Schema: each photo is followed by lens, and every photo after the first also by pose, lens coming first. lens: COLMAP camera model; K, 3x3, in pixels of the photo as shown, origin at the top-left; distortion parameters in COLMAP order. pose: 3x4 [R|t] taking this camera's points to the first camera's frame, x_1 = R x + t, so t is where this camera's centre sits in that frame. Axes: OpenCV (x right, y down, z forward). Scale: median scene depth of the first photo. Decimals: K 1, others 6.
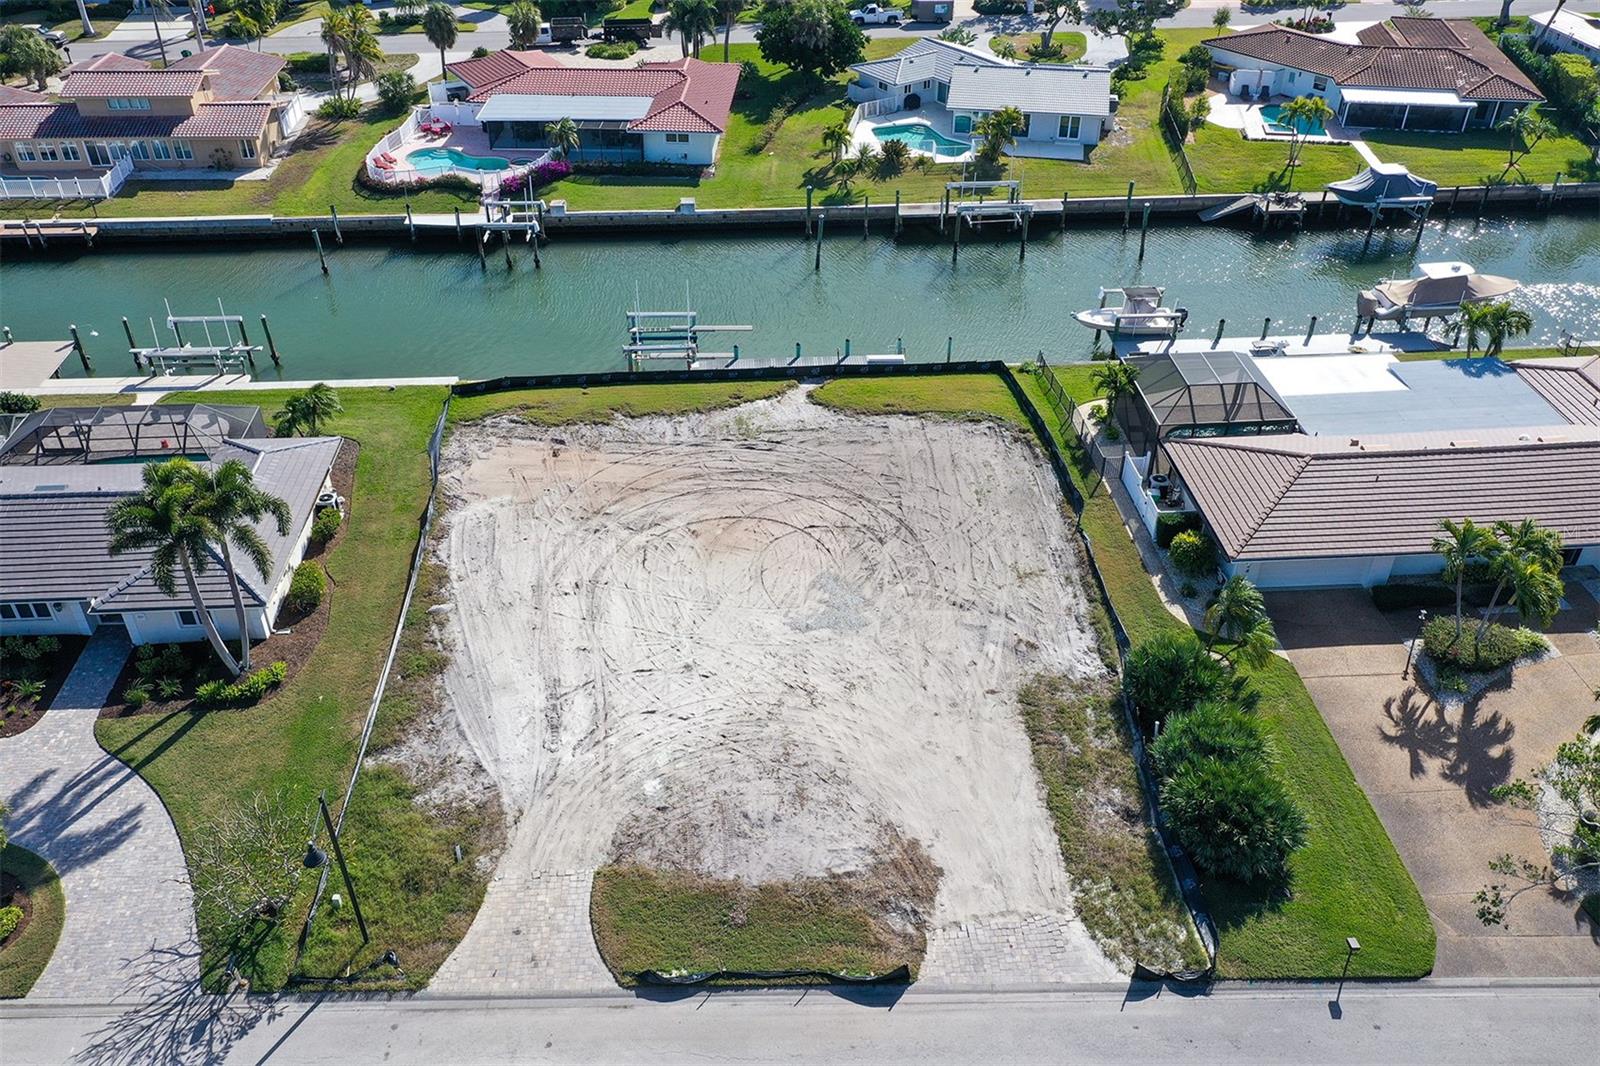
lens RADIAL K [[1280.7, 0, 800.0], [0, 1280.7, 533.0], [0, 0, 1]] dist [0.014591, 0.008958]
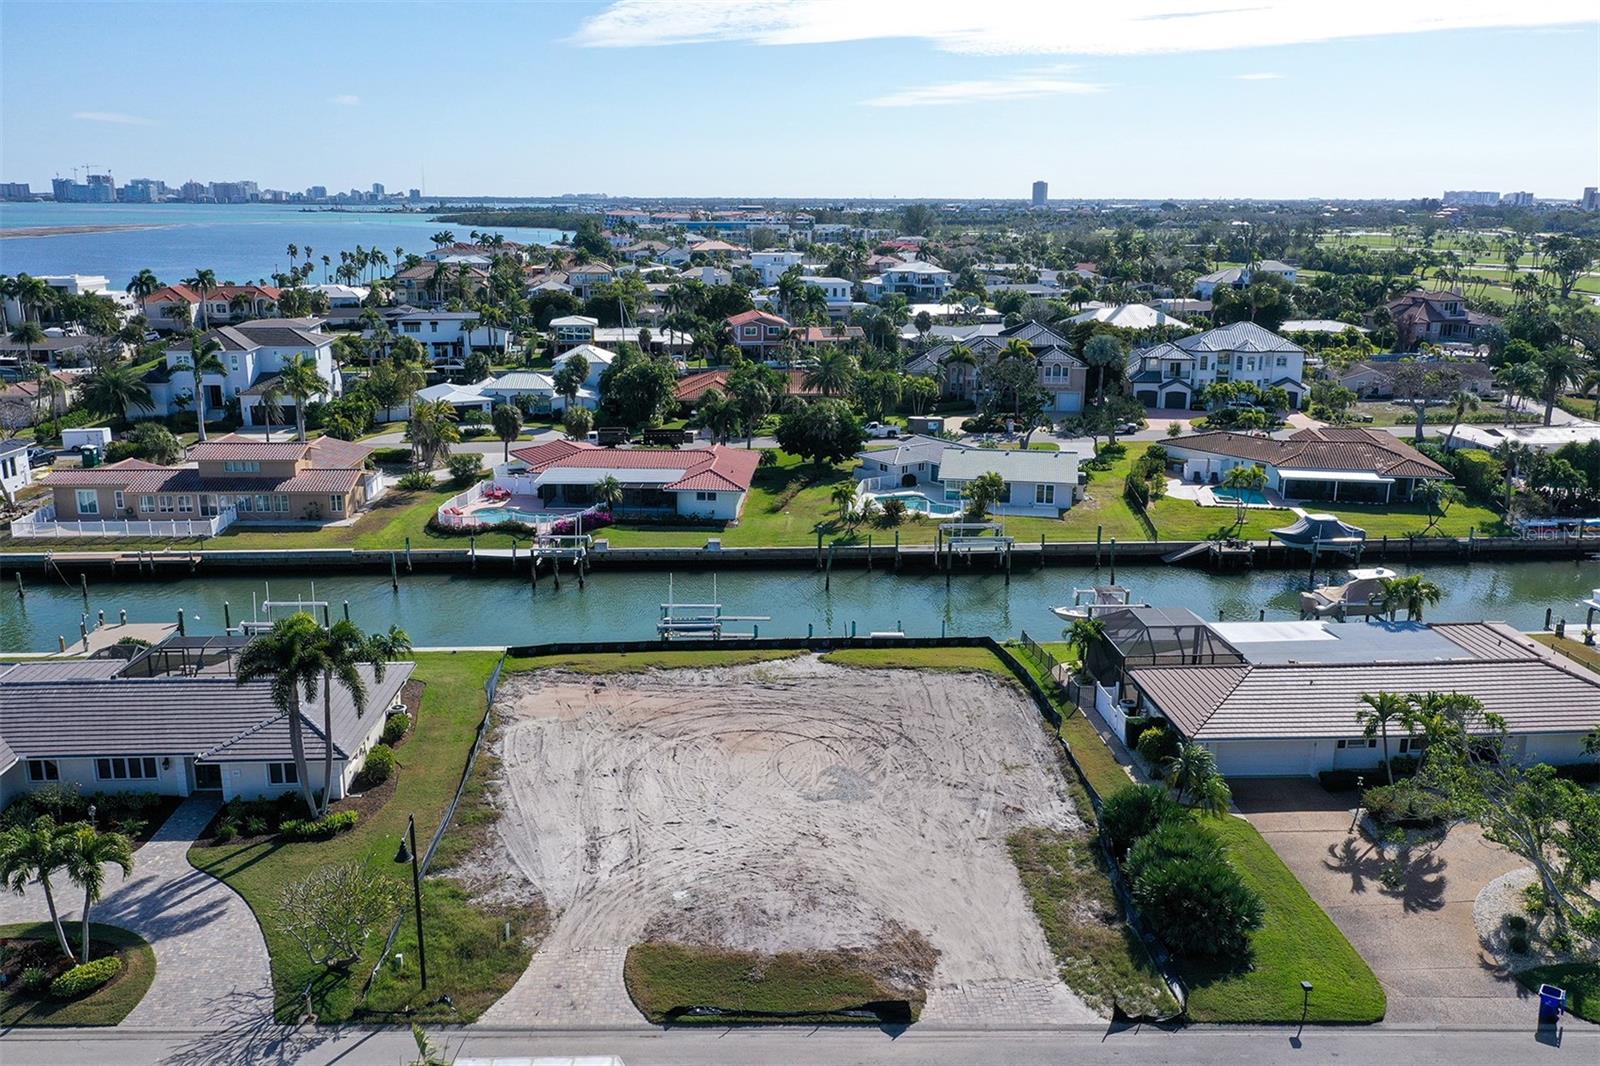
lens RADIAL K [[1300.0, 0, 800.0], [0, 1300.0, 533.0], [0, 0, 1]] dist [0.014256, 0.013229]
pose [[0.999953, 0.006032, -0.007569, -0.003388], [-0.008376, 0.931137, -0.364573, 0.271257], [0.004849, 0.364619, 0.931144, -0.149094]]
